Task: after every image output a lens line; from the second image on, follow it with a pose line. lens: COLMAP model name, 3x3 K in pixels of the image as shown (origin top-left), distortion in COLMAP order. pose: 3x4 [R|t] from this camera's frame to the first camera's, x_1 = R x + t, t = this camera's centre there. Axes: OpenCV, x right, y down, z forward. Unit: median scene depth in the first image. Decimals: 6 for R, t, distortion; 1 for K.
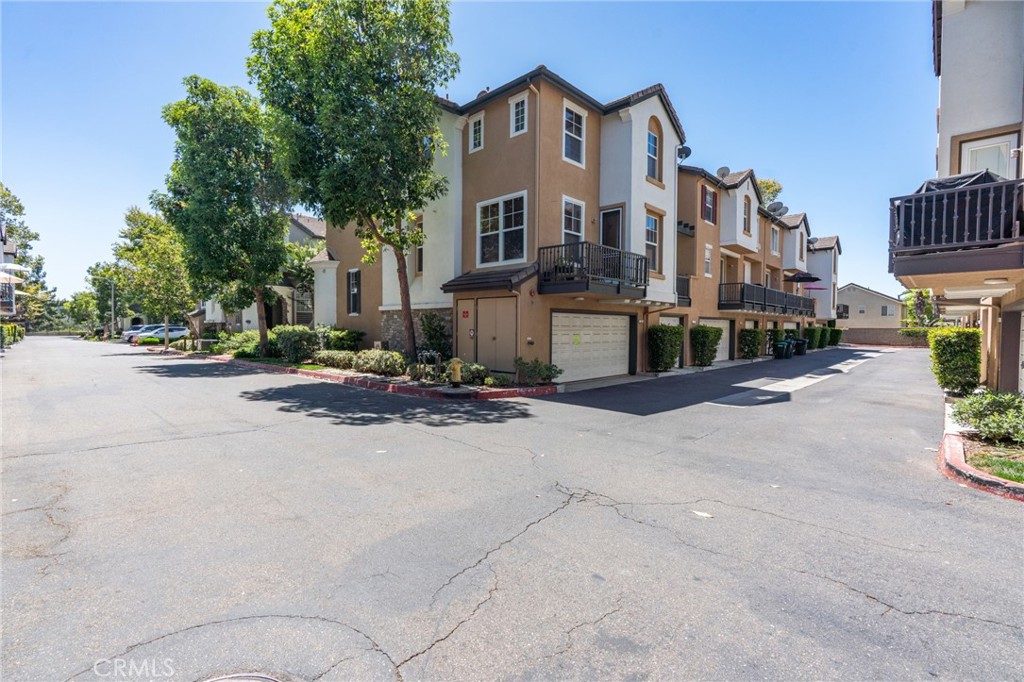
lens RADIAL K [[461.1, 0, 512.5], [0, 461.1, 339.8], [0, 0, 1]] dist [-0.017690, 0.007267]
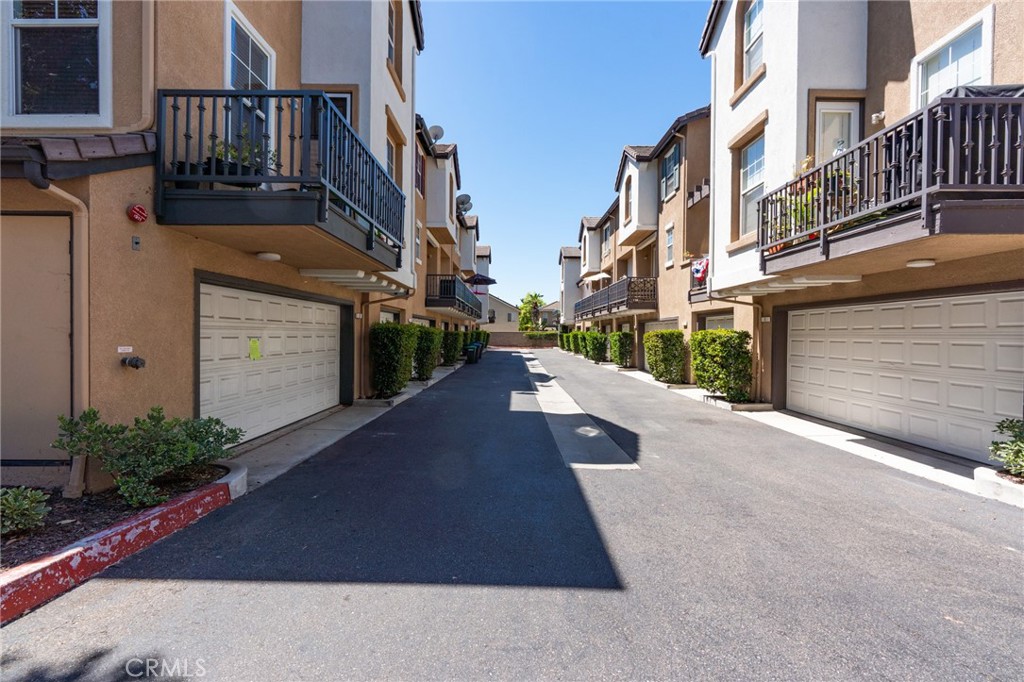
lens RADIAL K [[461.1, 0, 512.5], [0, 461.1, 339.8], [0, 0, 1]] dist [-0.017690, 0.007267]
pose [[0.728836, -0.009179, 0.684626, 0.012811], [0.016112, 0.999863, -0.003747, -0.003506], [-0.684498, 0.013762, 0.728885, 0.505303]]
